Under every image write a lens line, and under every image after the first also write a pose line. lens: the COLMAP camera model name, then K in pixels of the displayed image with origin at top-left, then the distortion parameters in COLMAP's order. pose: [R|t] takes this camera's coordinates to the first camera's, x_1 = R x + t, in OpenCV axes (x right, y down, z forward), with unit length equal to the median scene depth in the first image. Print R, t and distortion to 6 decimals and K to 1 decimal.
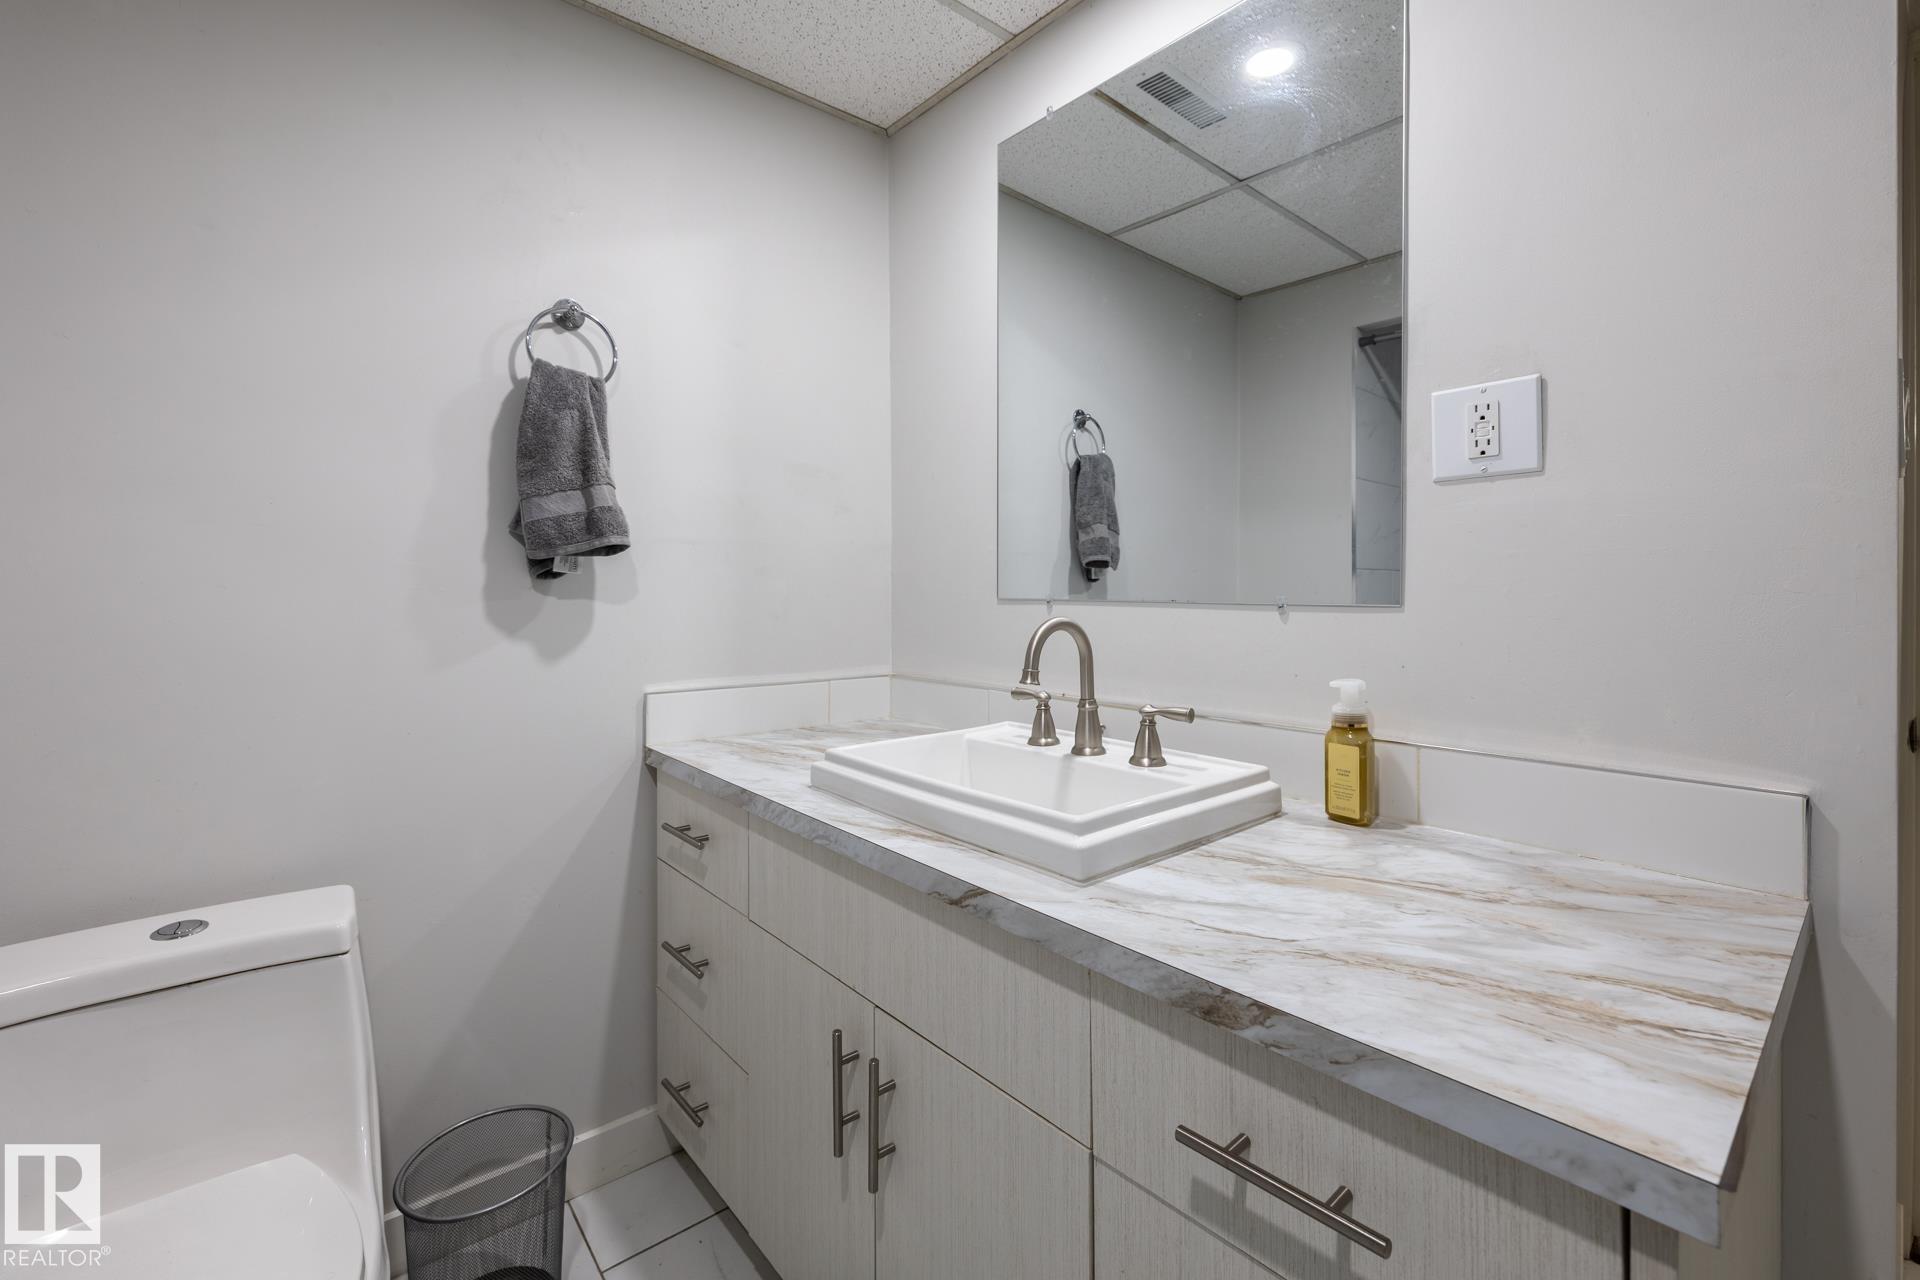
lens RADIAL K [[809.0, 0, 933.5], [0, 809.0, 621.7], [0, 0, 1]] dist [0.001030, 0.000400]
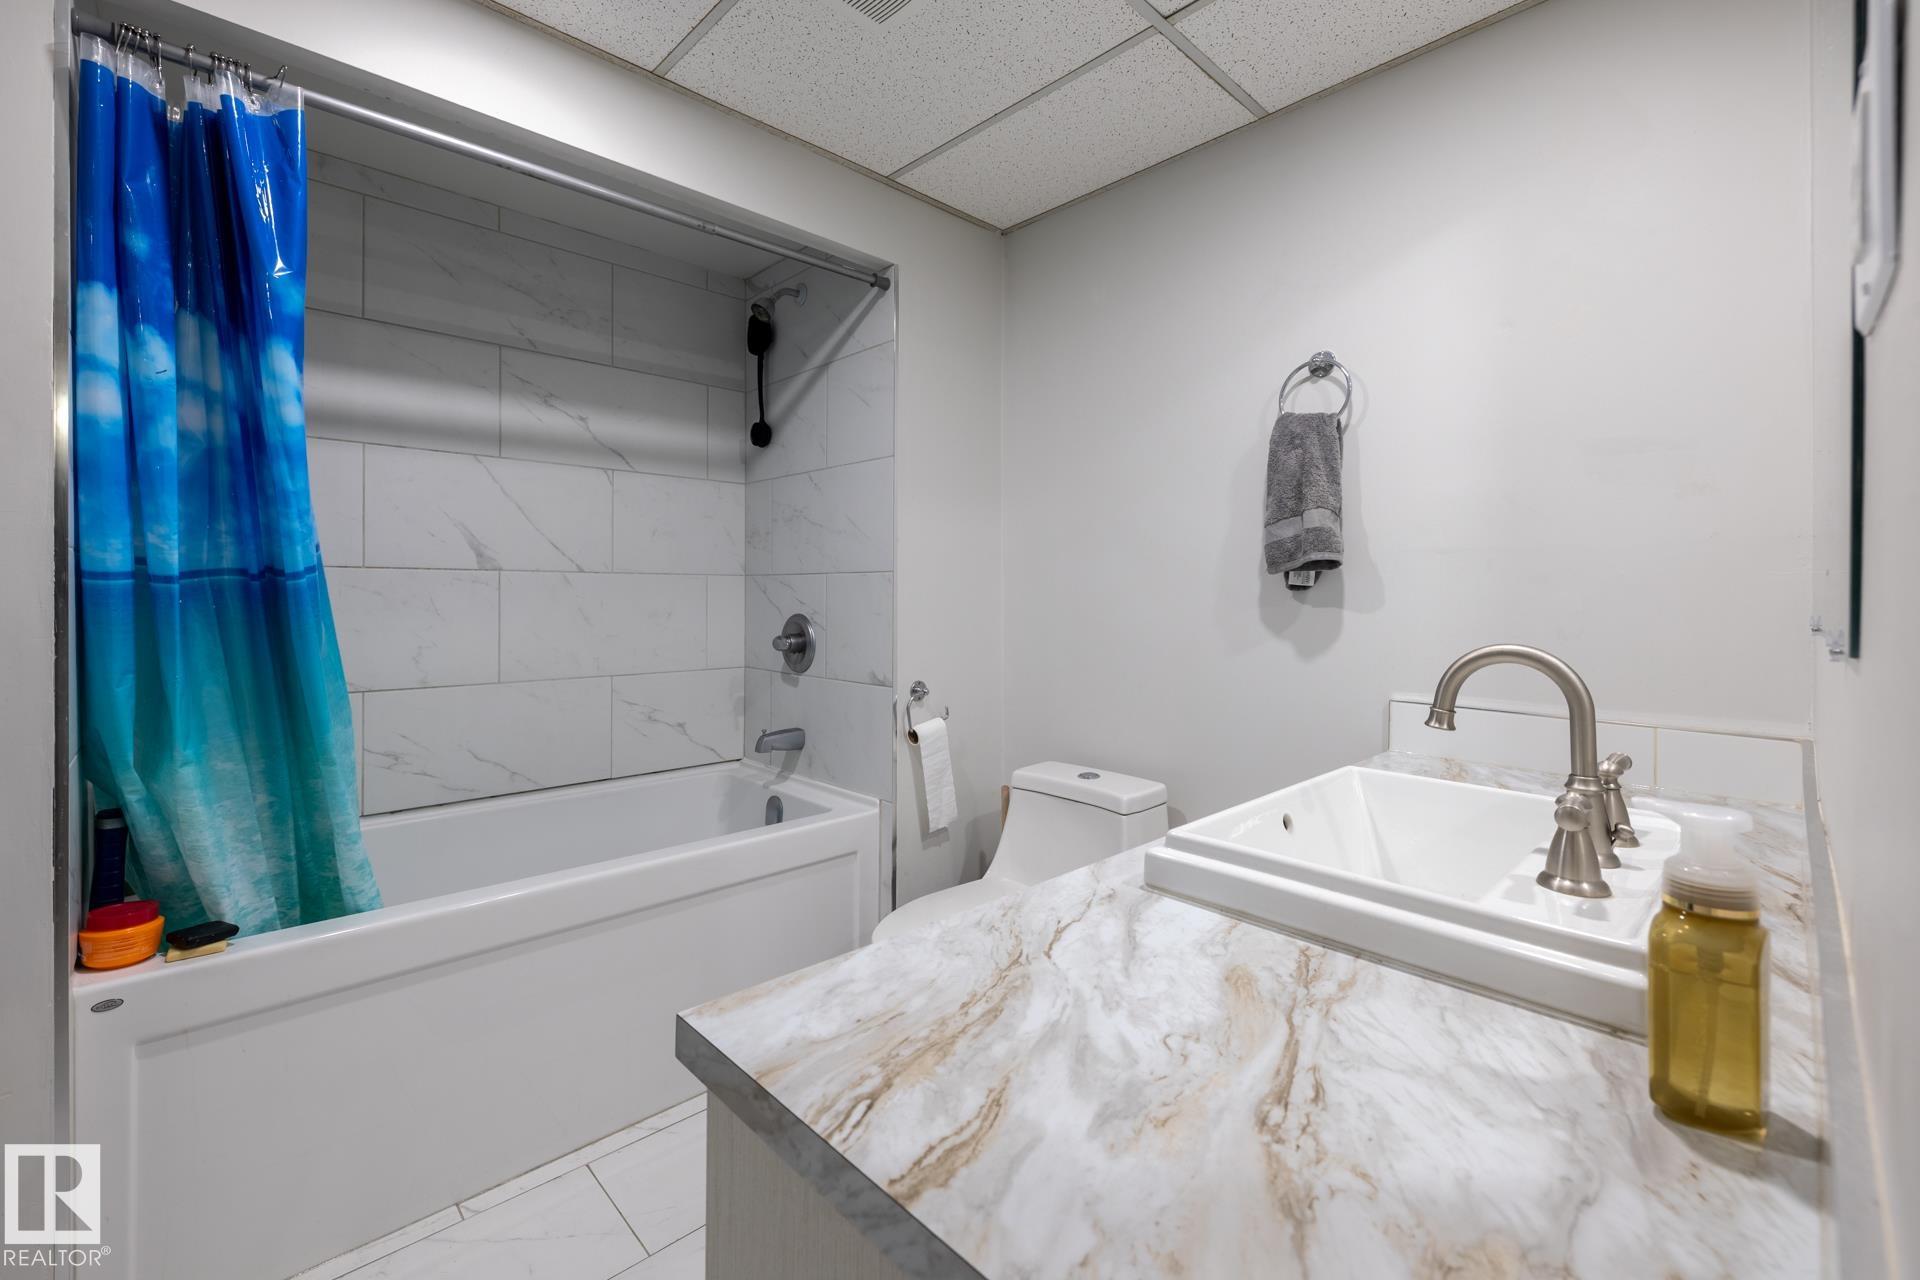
lens RADIAL K [[809.0, 0, 933.5], [0, 809.0, 621.7], [0, 0, 1]] dist [0.001030, 0.000400]
pose [[0.053970, 0.035750, -0.997902, 1.396161], [-0.047402, 0.998324, 0.033202, -0.038354], [0.997417, 0.045510, 0.055574, 0.781693]]
